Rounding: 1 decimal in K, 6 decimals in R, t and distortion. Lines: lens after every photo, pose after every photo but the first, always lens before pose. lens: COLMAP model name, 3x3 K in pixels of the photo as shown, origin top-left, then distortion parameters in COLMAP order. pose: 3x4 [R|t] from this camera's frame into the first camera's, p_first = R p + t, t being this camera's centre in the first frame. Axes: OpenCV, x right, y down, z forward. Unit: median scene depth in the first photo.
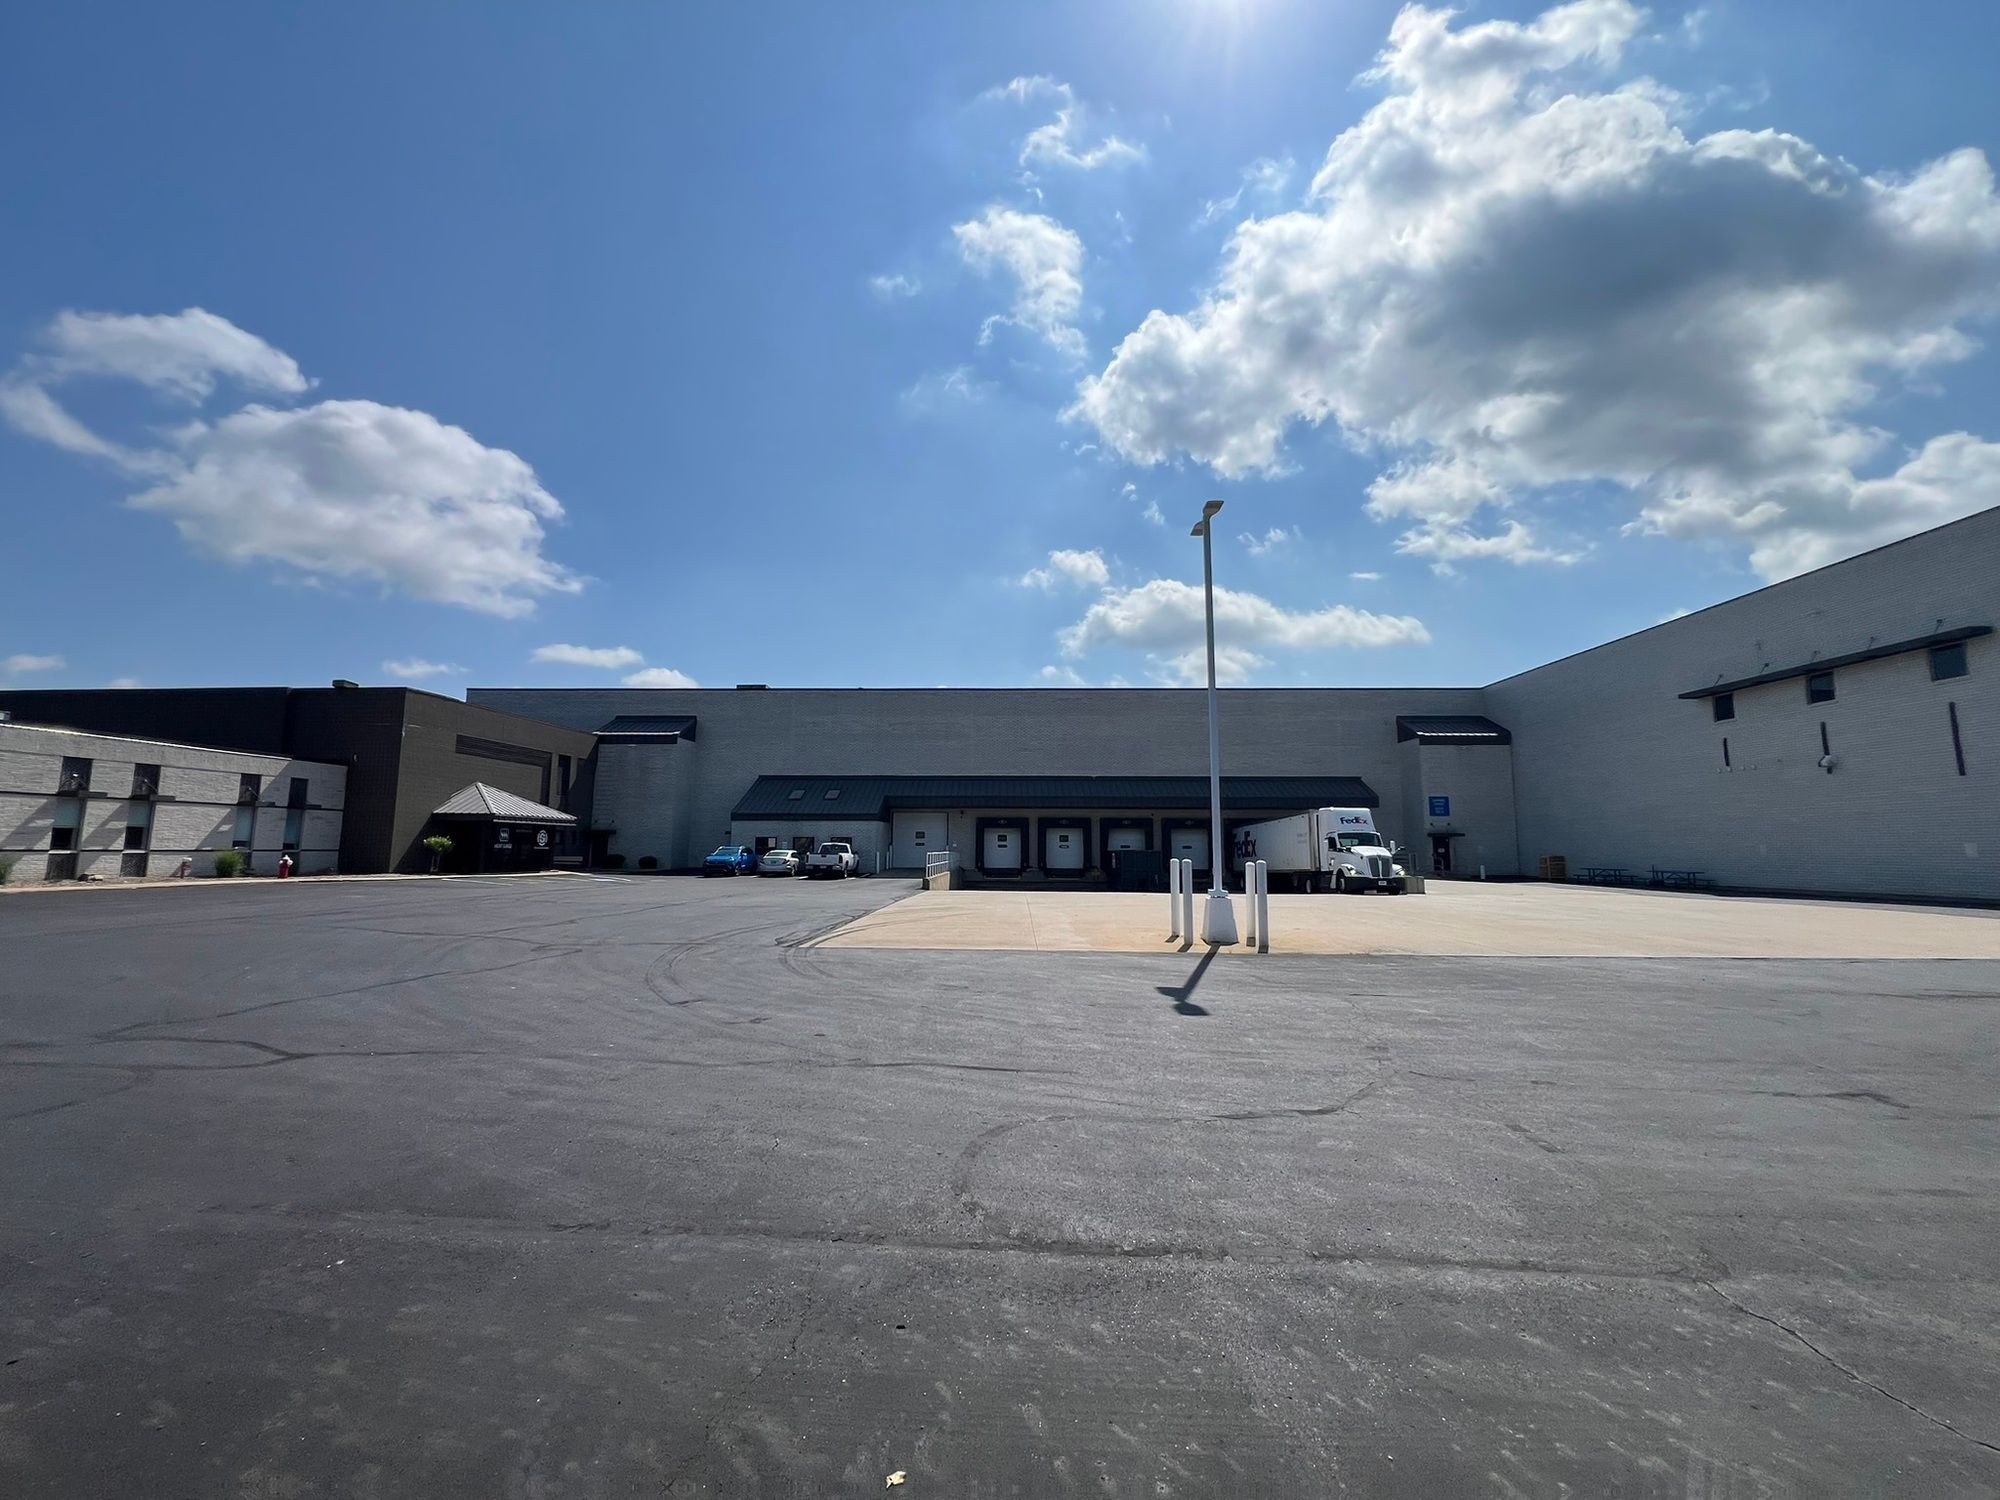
lens RADIAL K [[778.0, 0, 1014.1], [0, 778.0, 753.5], [0, 0, 1]] dist [-0.005034, 0.001174]
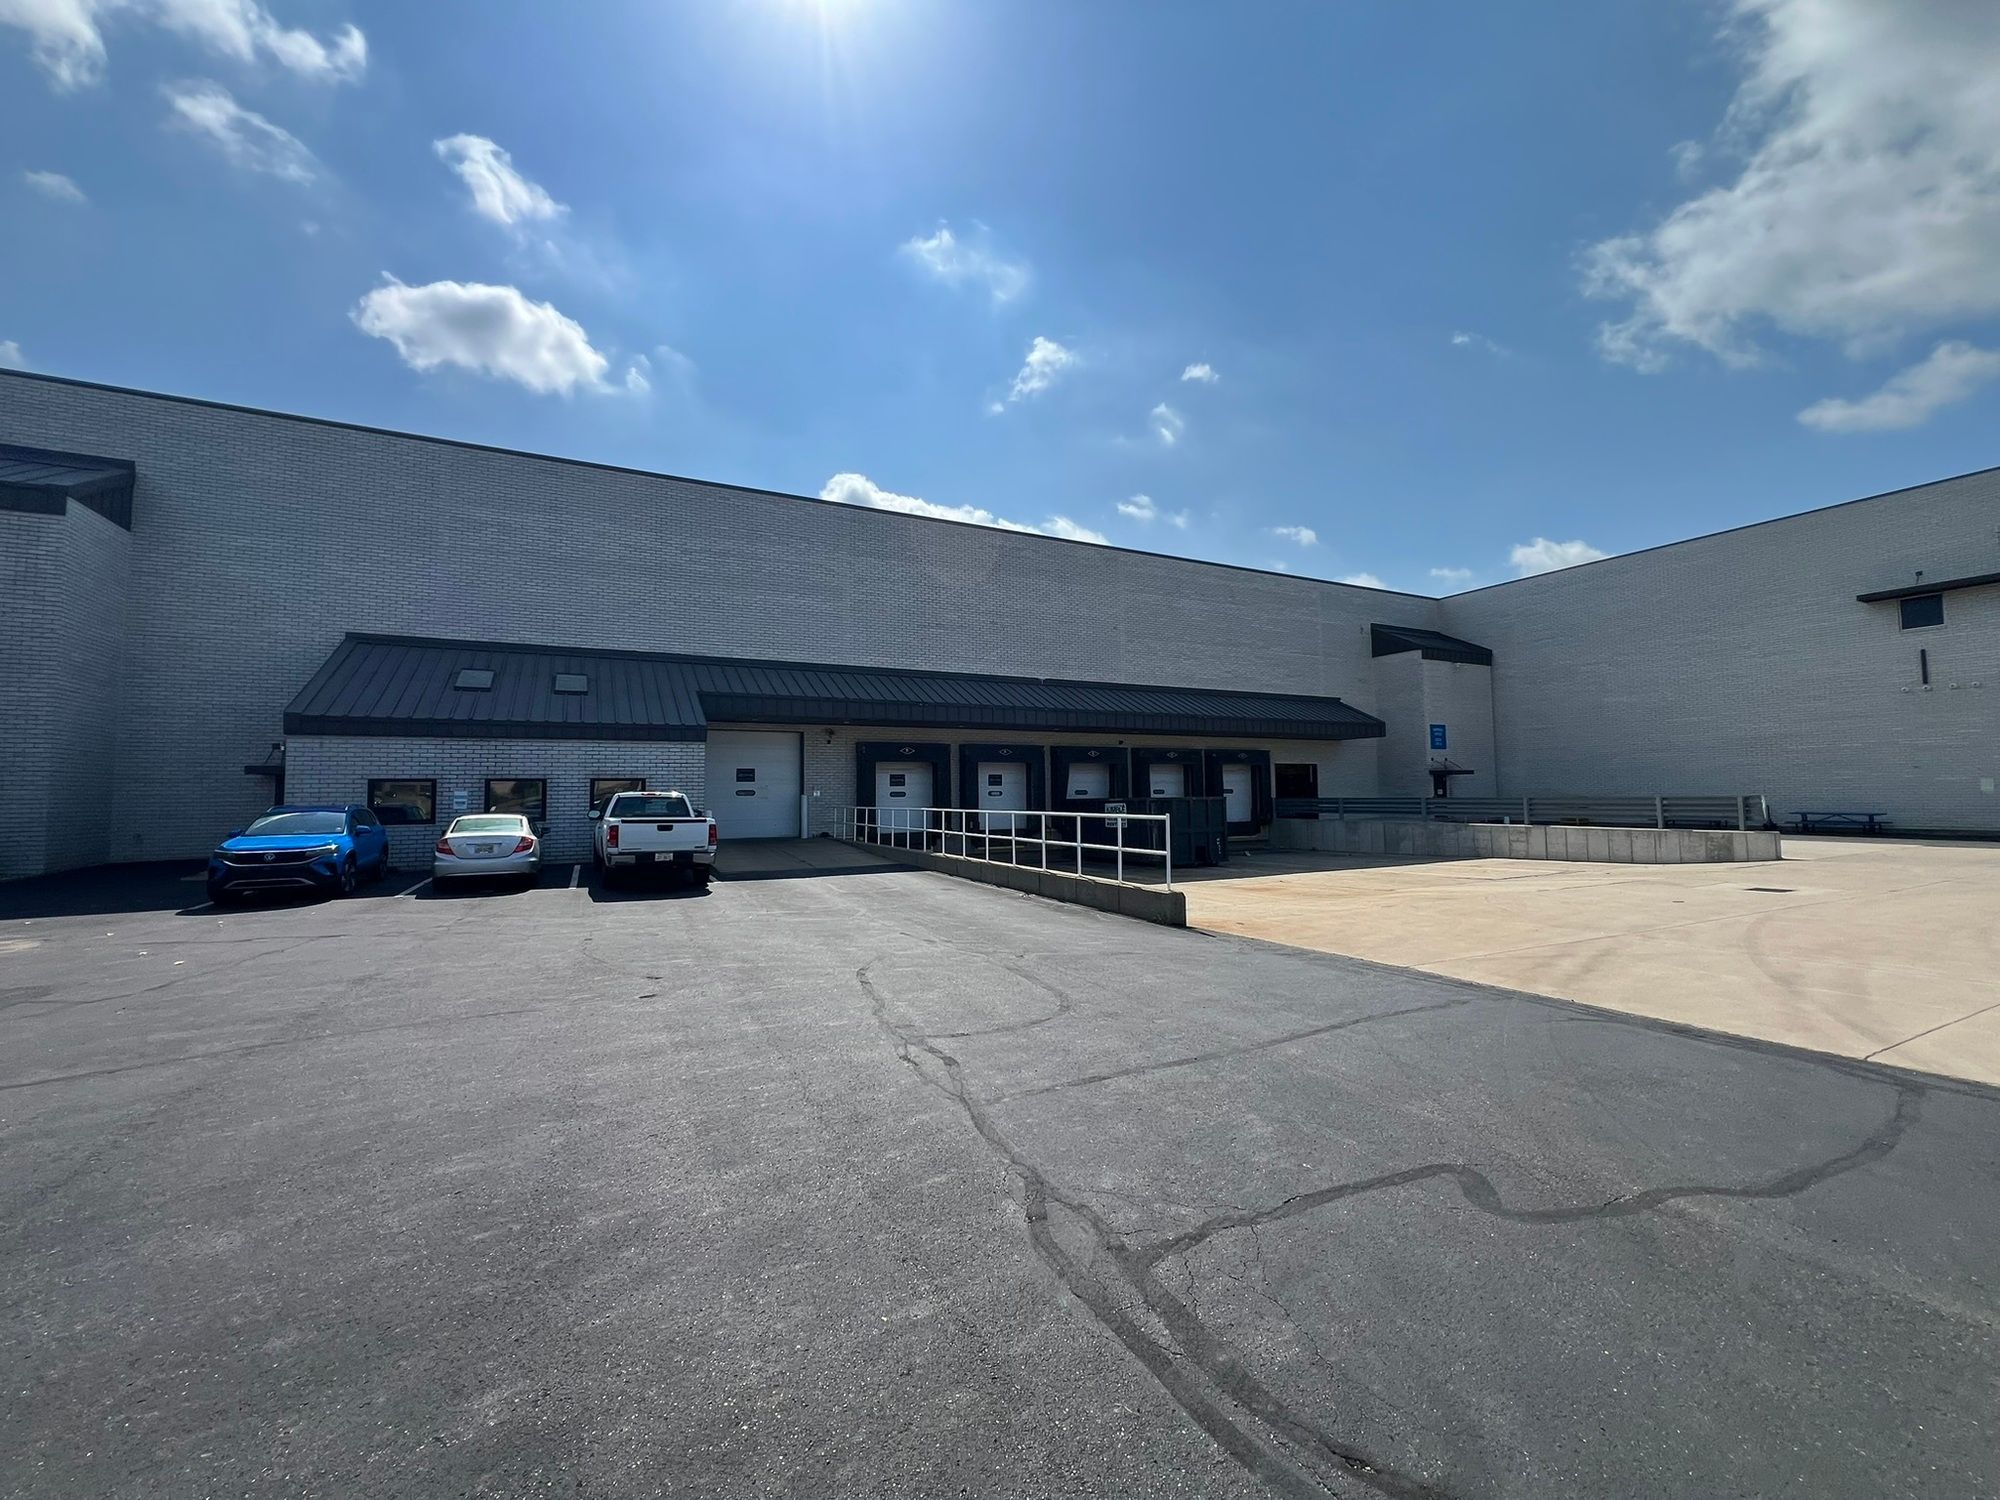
lens RADIAL K [[778.0, 0, 991.6], [0, 778.0, 743.3], [0, 0, 1]] dist [-0.005034, 0.001174]
pose [[0.885128, 0.016191, 0.465066, -0.231070], [-0.041704, 0.998133, 0.044623, 0.058322], [-0.463475, -0.058892, 0.884151, 0.506980]]
